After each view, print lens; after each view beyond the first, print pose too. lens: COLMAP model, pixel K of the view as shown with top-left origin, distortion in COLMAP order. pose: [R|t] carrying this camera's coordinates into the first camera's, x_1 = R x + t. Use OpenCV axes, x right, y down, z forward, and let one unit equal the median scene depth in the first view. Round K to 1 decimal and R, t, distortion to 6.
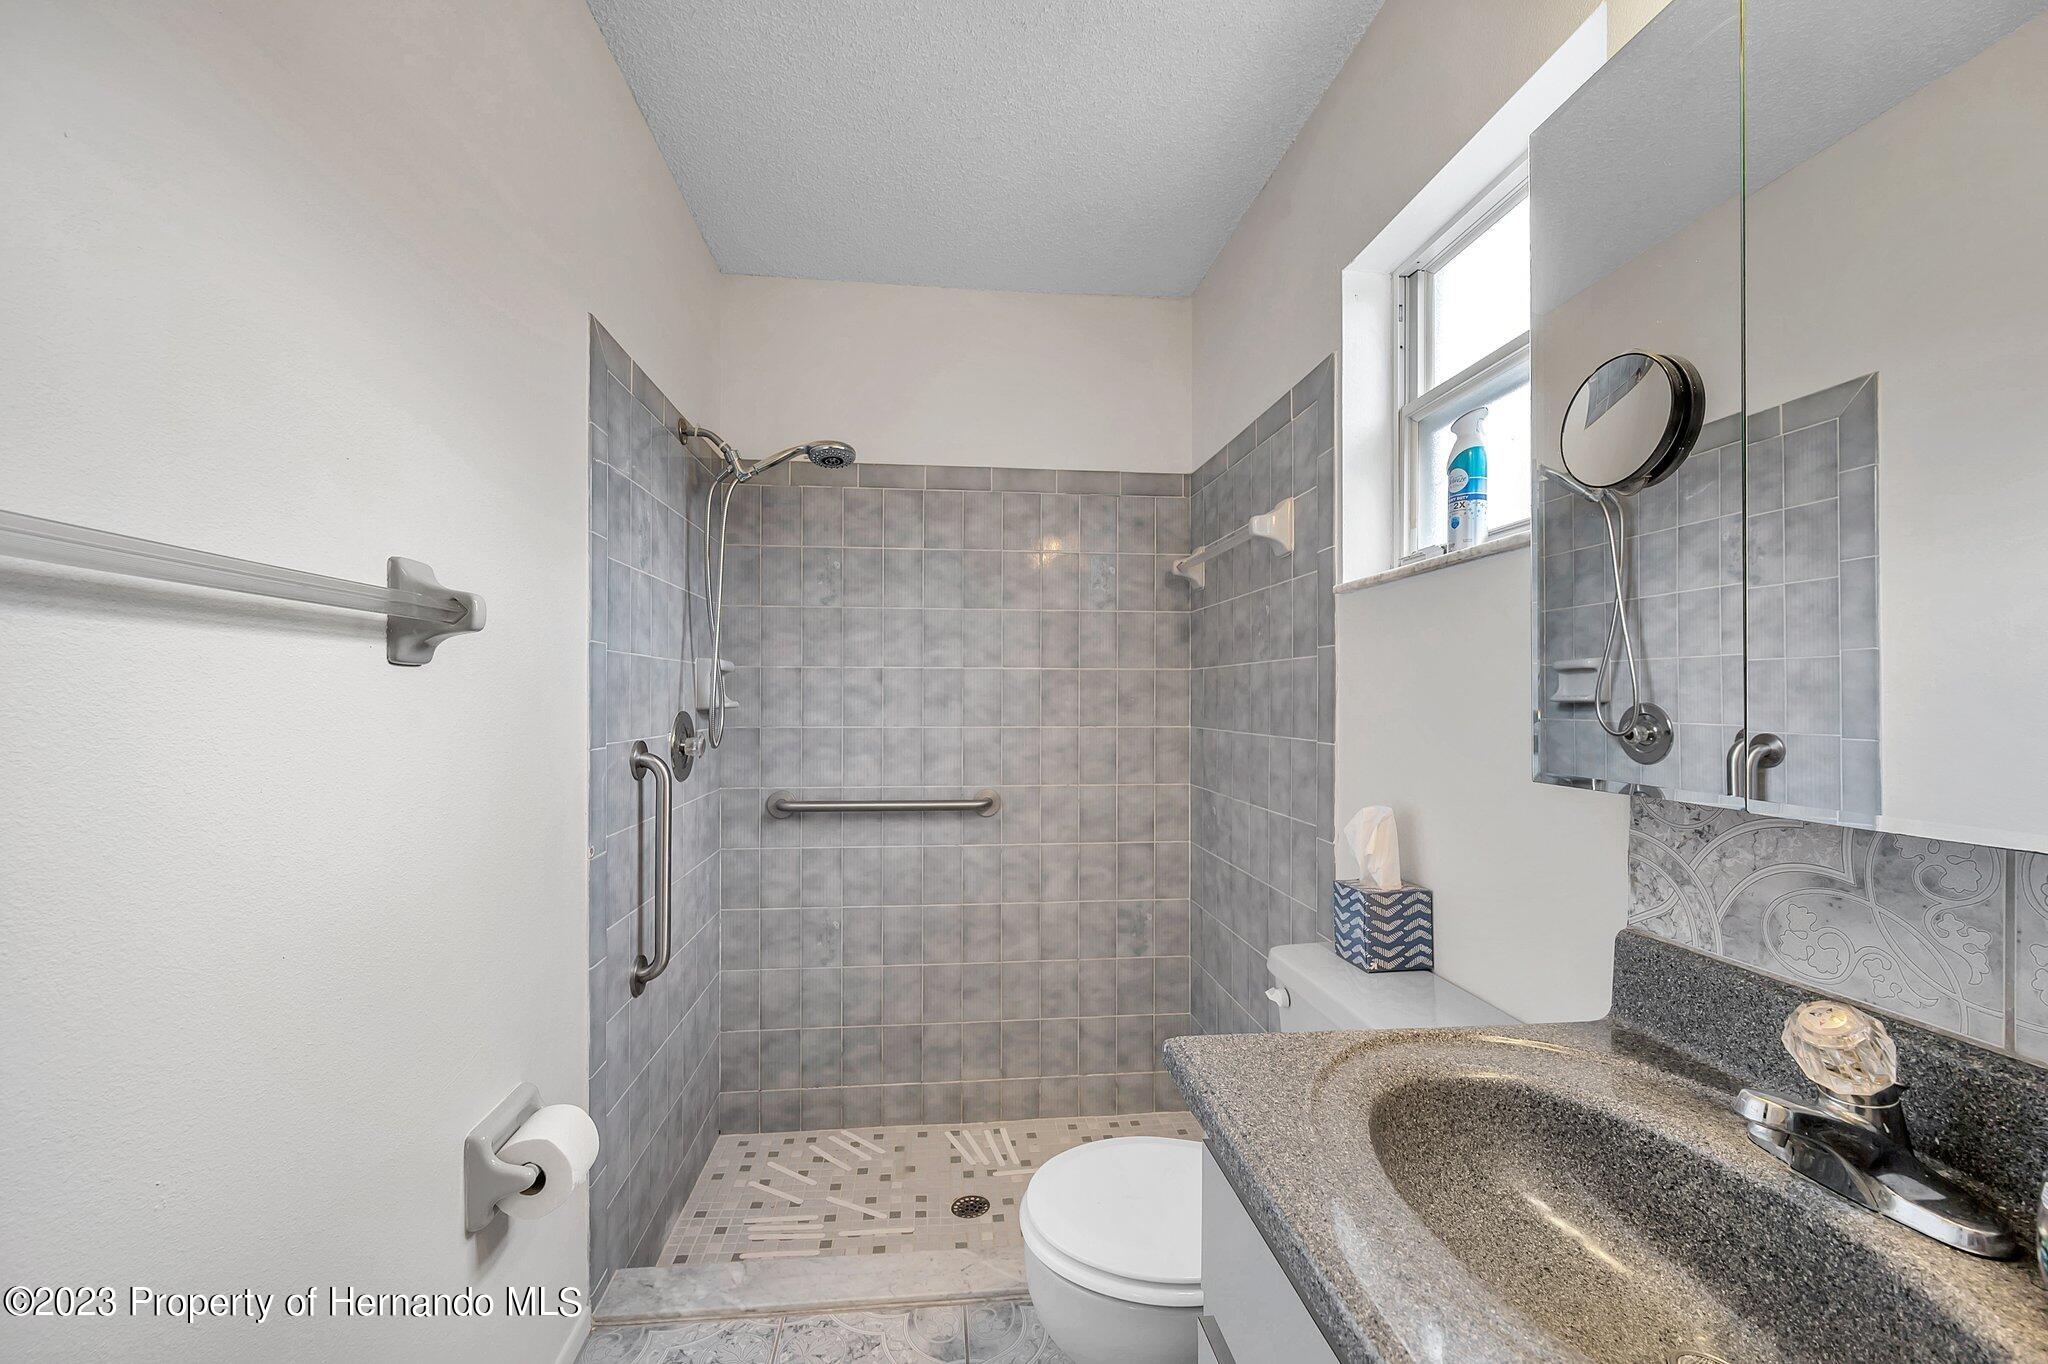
lens RADIAL K [[809.8, 0, 1022.9], [0, 809.8, 692.4], [0, 0, 1]] dist [-0.006089, -0.000129]
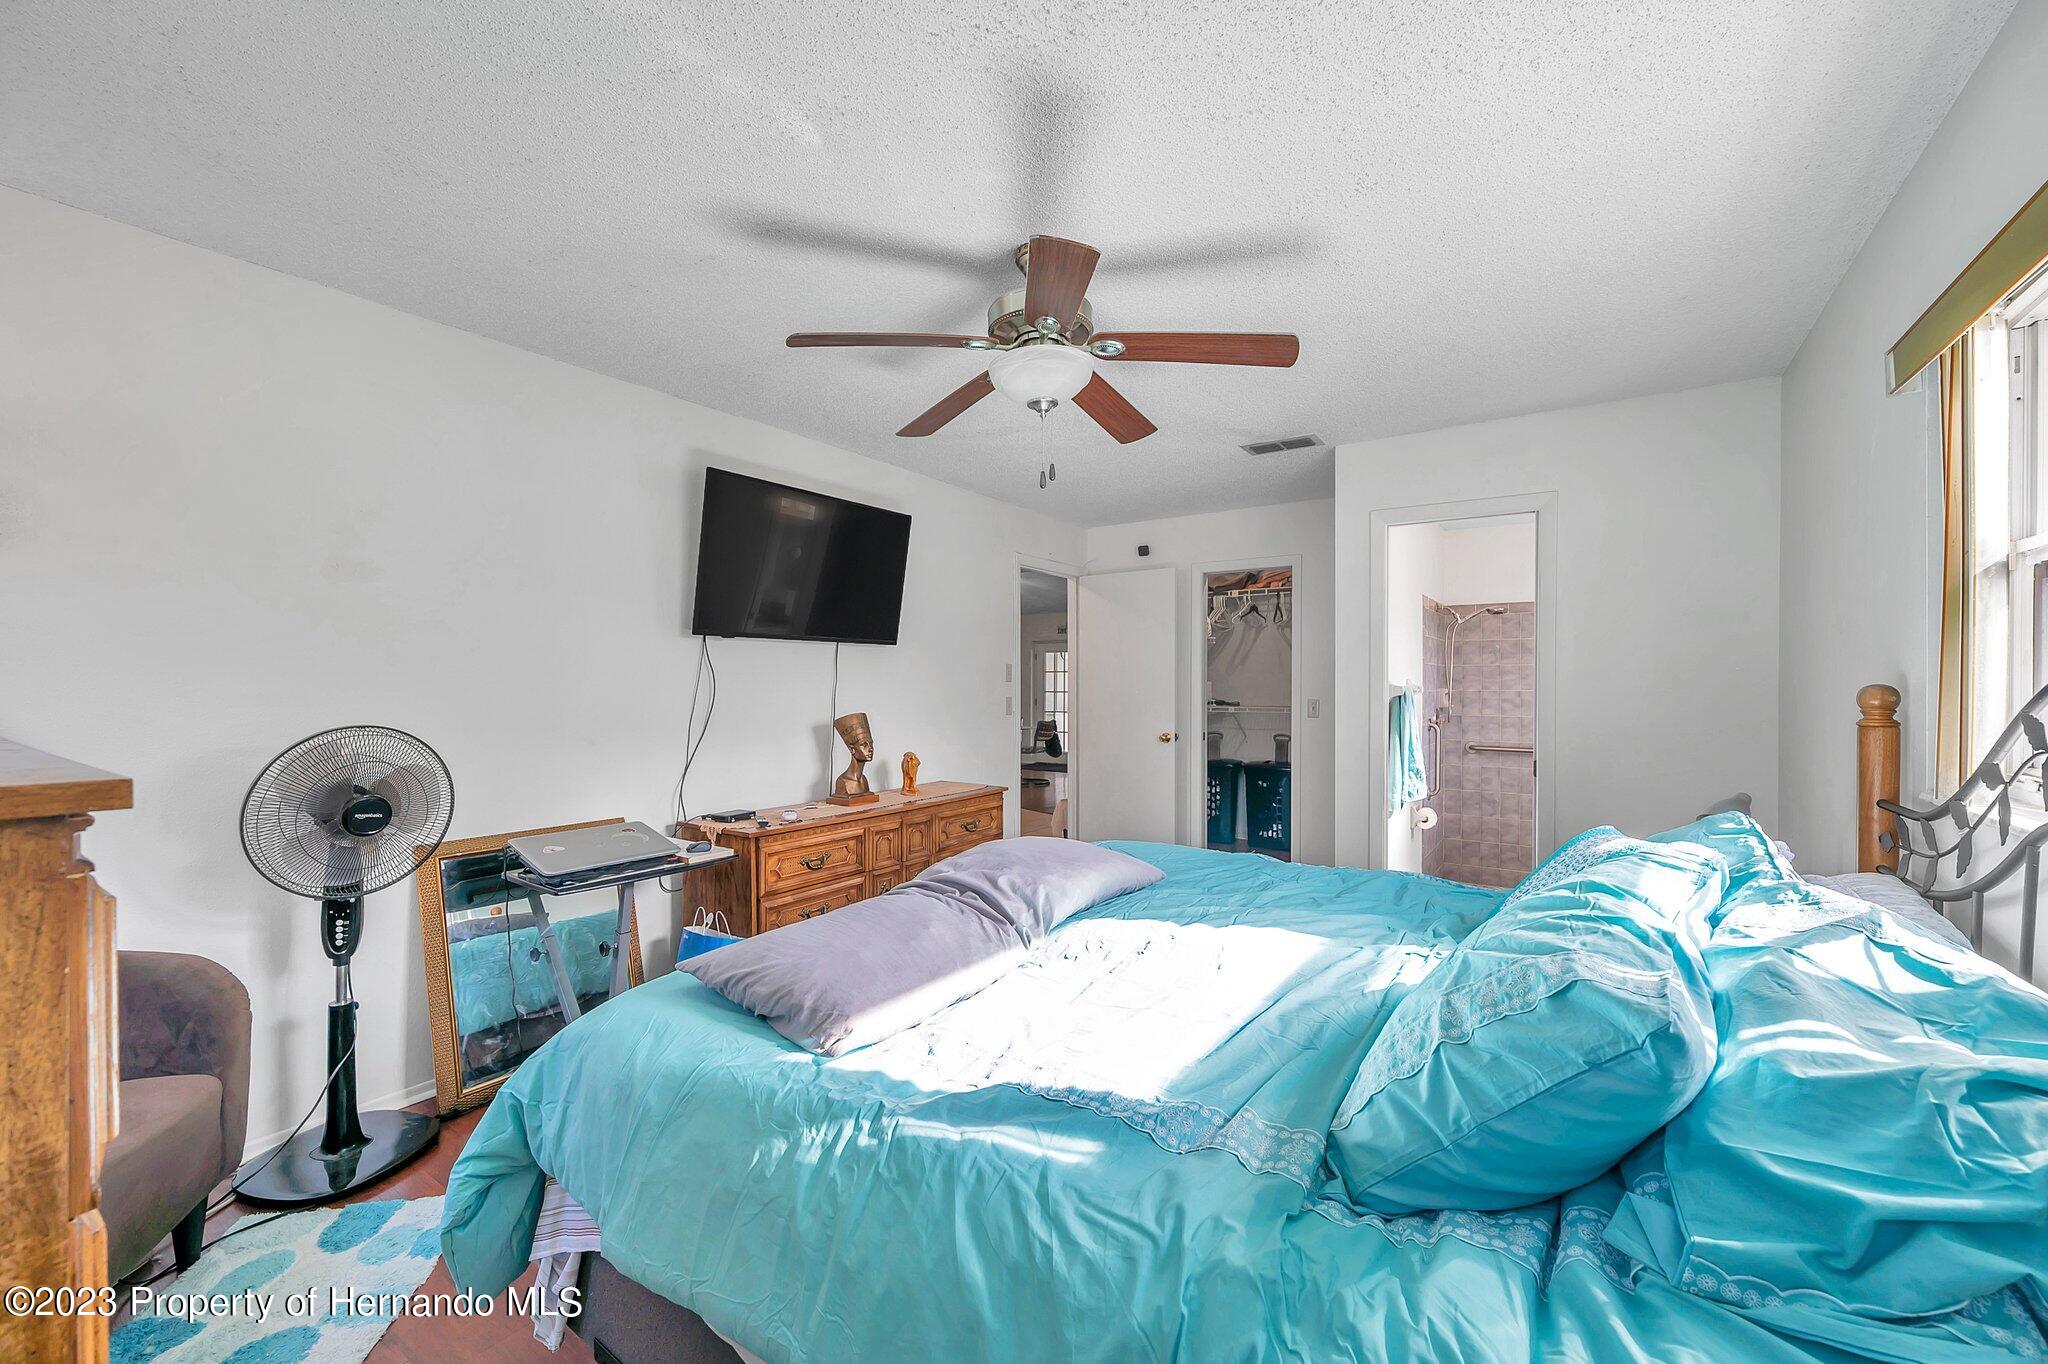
lens RADIAL K [[809.8, 0, 1016.8], [0, 809.8, 687.5], [0, 0, 1]] dist [-0.006089, -0.000129]
pose [[0.759430, 0.001392, -0.650588, 0.237473], [0.003207, 0.999978, 0.005882, -0.058100], [0.650582, -0.006553, 0.759408, -1.700030]]
